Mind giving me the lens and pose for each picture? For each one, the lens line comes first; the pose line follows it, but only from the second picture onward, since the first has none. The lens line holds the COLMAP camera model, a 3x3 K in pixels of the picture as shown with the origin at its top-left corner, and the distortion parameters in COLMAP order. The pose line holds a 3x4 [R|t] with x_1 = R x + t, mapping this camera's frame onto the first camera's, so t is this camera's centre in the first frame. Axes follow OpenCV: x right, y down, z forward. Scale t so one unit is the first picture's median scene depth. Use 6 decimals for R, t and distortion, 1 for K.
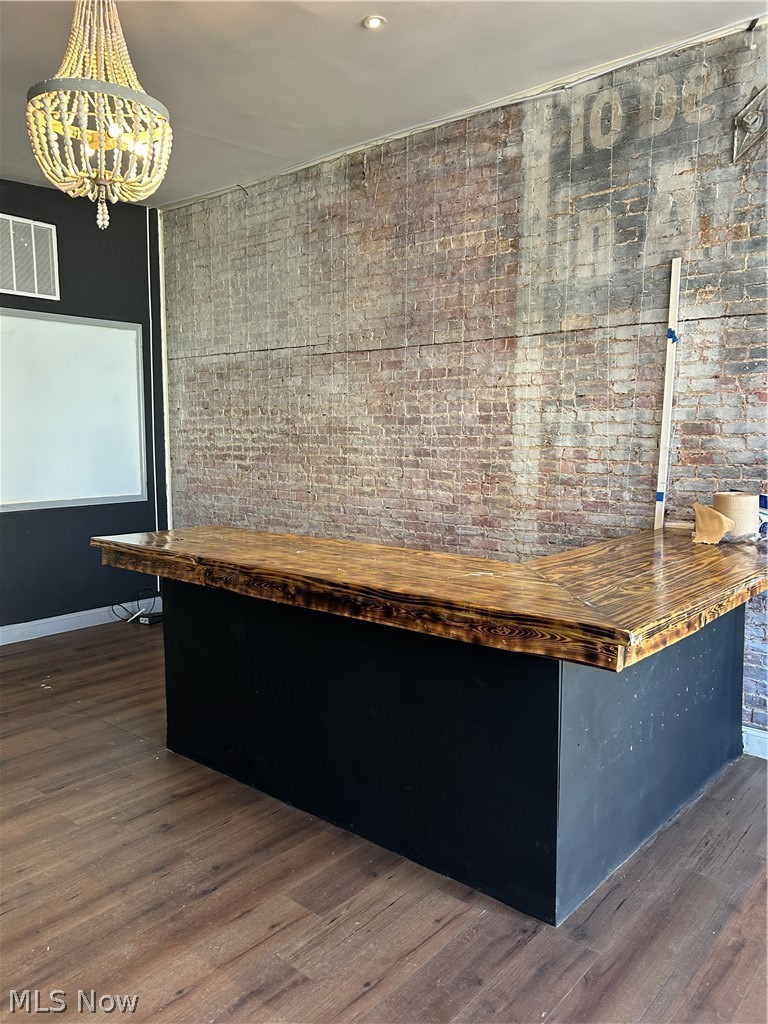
lens RADIAL K [[766.5, 0, 378.5], [0, 766.5, 521.1], [0, 0, 1]] dist [0.034599, -0.035190]
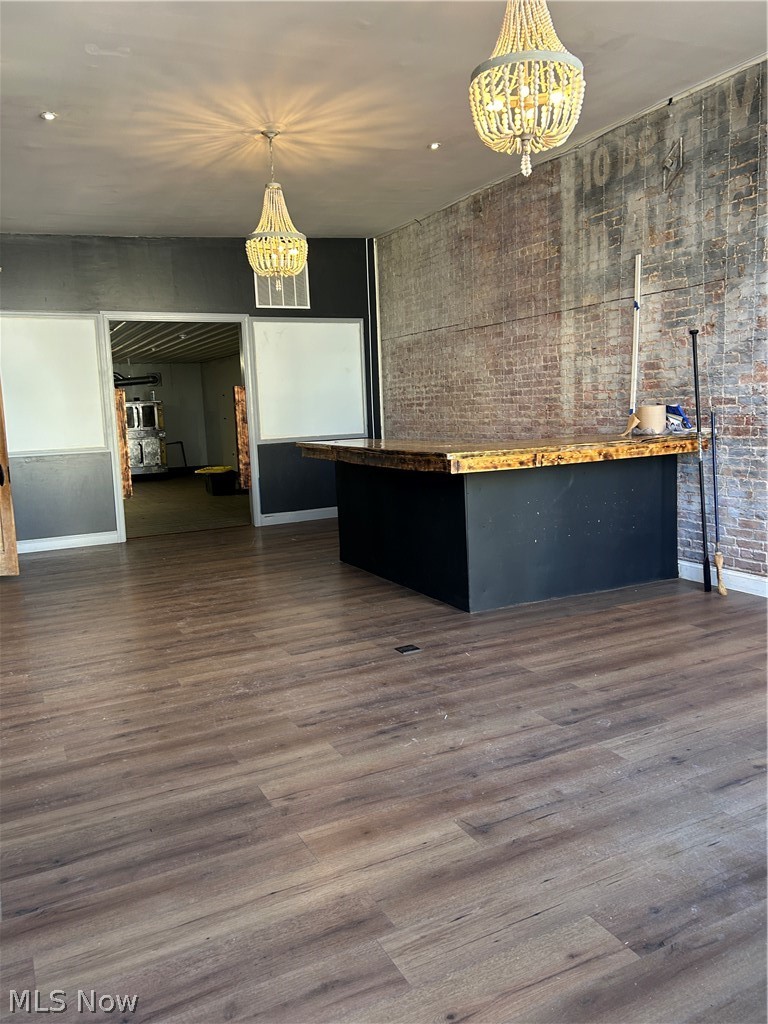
lens RADIAL K [[766.5, 0, 383.2], [0, 766.5, 506.2], [0, 0, 1]] dist [0.034599, -0.035190]
pose [[0.924075, 0.008020, -0.382128, 0.444146], [0.001849, 0.999674, 0.025454, 0.103790], [0.382208, -0.024228, 0.923759, -0.542644]]
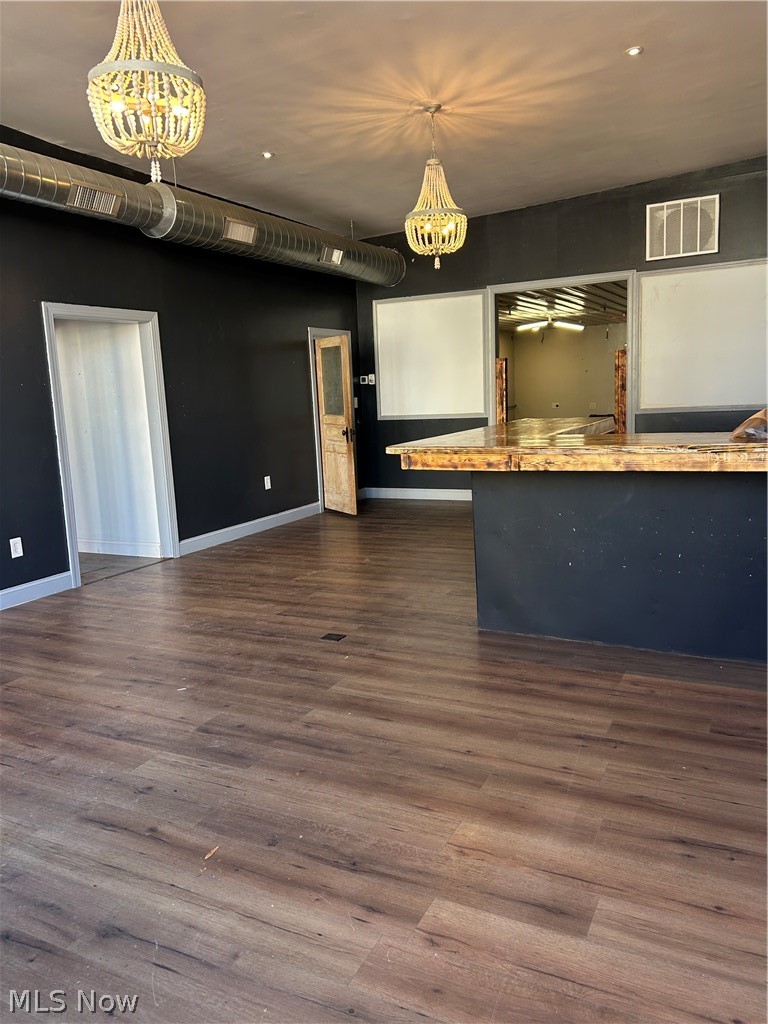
lens RADIAL K [[766.5, 0, 365.7], [0, 766.5, 507.5], [0, 0, 1]] dist [0.034599, -0.035190]
pose [[0.231871, 0.136468, -0.963126, 1.045099], [-0.060060, 0.990230, 0.125849, 0.017146], [0.970891, 0.028665, 0.237802, 0.172657]]
